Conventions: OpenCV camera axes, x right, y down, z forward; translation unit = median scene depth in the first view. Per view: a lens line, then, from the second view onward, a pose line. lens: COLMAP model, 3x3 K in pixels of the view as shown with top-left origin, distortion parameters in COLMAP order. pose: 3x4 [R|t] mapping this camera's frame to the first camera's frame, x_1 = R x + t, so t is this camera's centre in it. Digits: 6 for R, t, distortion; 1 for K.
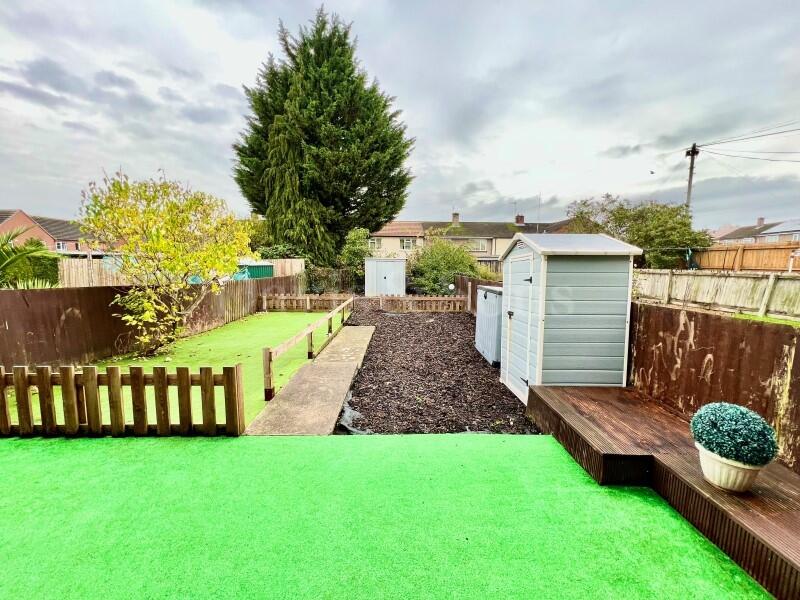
lens RADIAL K [[317.4, 0, 401.3], [0, 317.4, 297.8], [0, 0, 1]] dist [-0.001753, -0.000333]
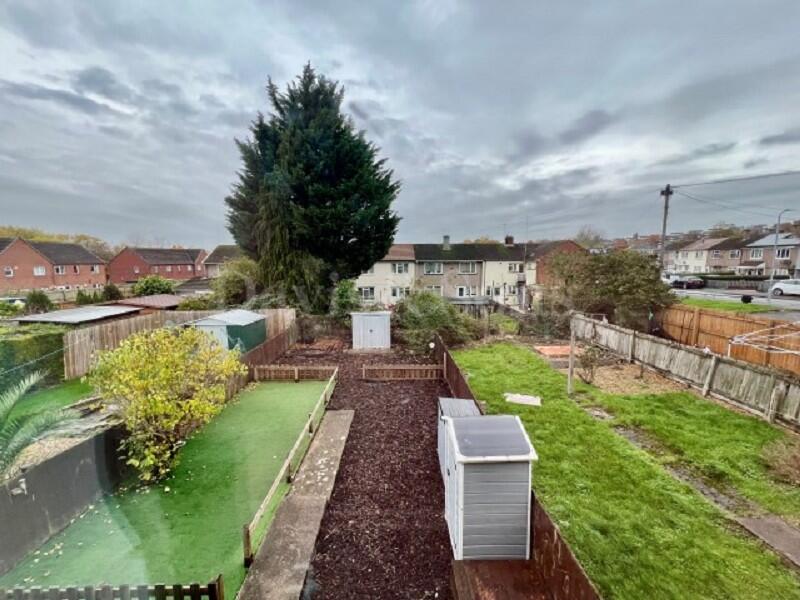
lens RADIAL K [[317.4, 0, 401.7], [0, 317.4, 298.5], [0, 0, 1]] dist [-0.001753, -0.000333]
pose [[0.999871, -0.015560, 0.004071, 0.042427], [0.015539, 0.999866, 0.005062, -0.155551], [-0.004149, -0.004998, 0.999979, -0.052091]]
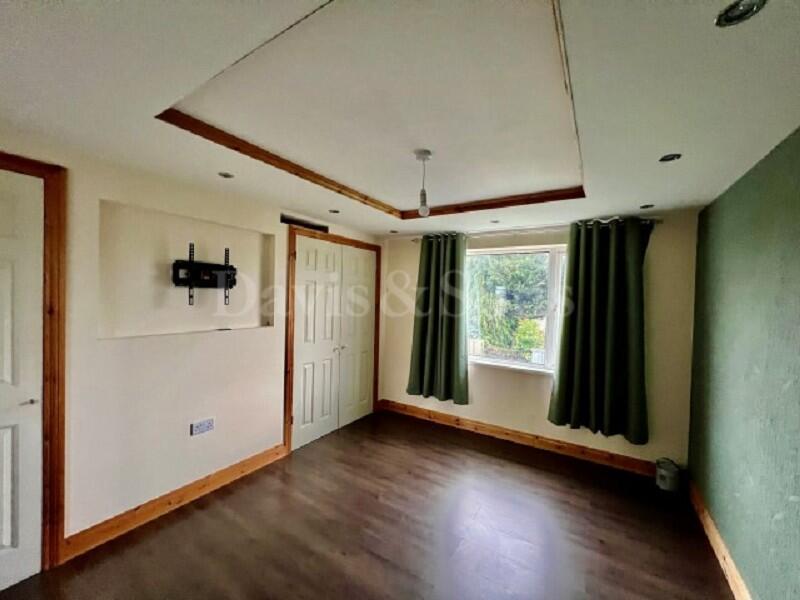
lens RADIAL K [[317.4, 0, 401.3], [0, 317.4, 302.9], [0, 0, 1]] dist [-0.001753, -0.000333]
pose [[0.842930, 0.029421, -0.537219, 0.097604], [-0.087320, 0.992746, -0.082642, -0.136185], [0.530890, 0.116571, 0.839385, -0.274393]]
